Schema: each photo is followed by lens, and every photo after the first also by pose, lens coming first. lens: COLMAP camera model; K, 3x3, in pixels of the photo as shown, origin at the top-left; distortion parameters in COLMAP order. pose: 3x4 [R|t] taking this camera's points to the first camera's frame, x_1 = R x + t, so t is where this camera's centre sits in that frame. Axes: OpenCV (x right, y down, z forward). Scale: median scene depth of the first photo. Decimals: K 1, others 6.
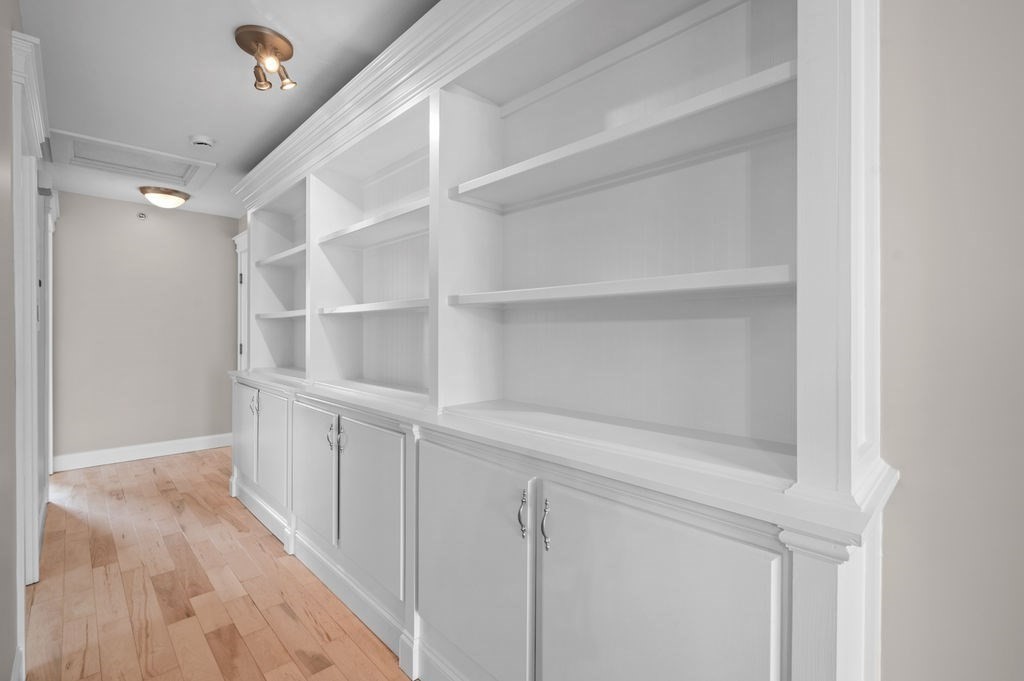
lens RADIAL K [[456.1, 0, 530.2], [0, 456.1, 330.7], [0, 0, 1]] dist [-0.000199, -0.008646]
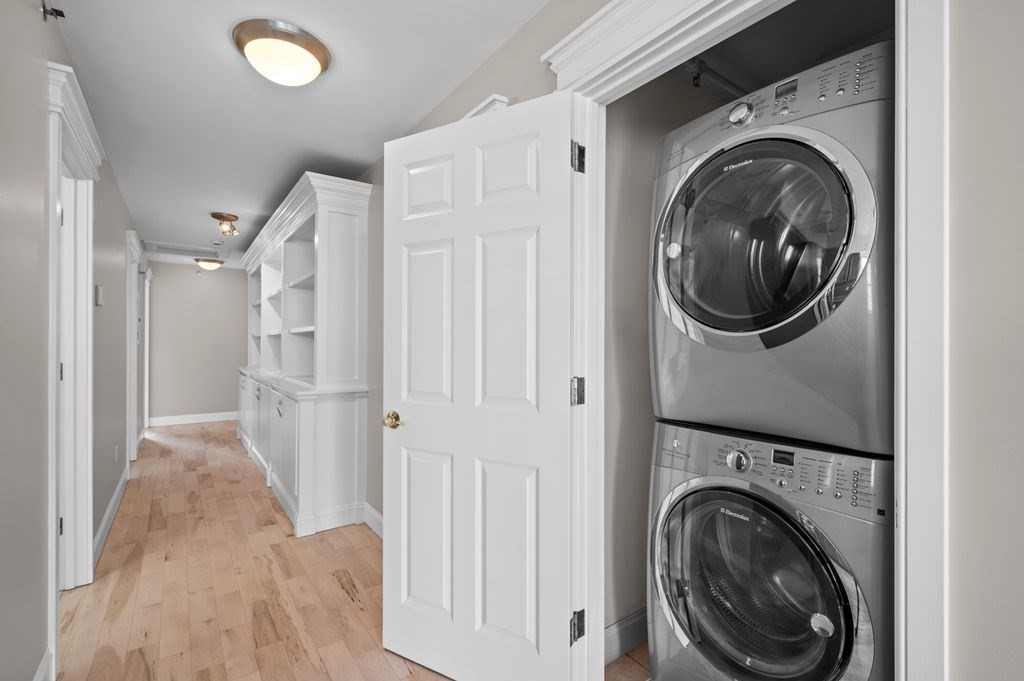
lens RADIAL K [[461.3, 0, 512.0], [0, 461.3, 340.5], [0, 0, 1]] dist [-0.000174, -0.000051]
pose [[0.986349, -0.002521, -0.164649, 0.743360], [0.001275, 0.999970, -0.007677, 0.002130], [0.164664, 0.007363, 0.986322, -0.631962]]
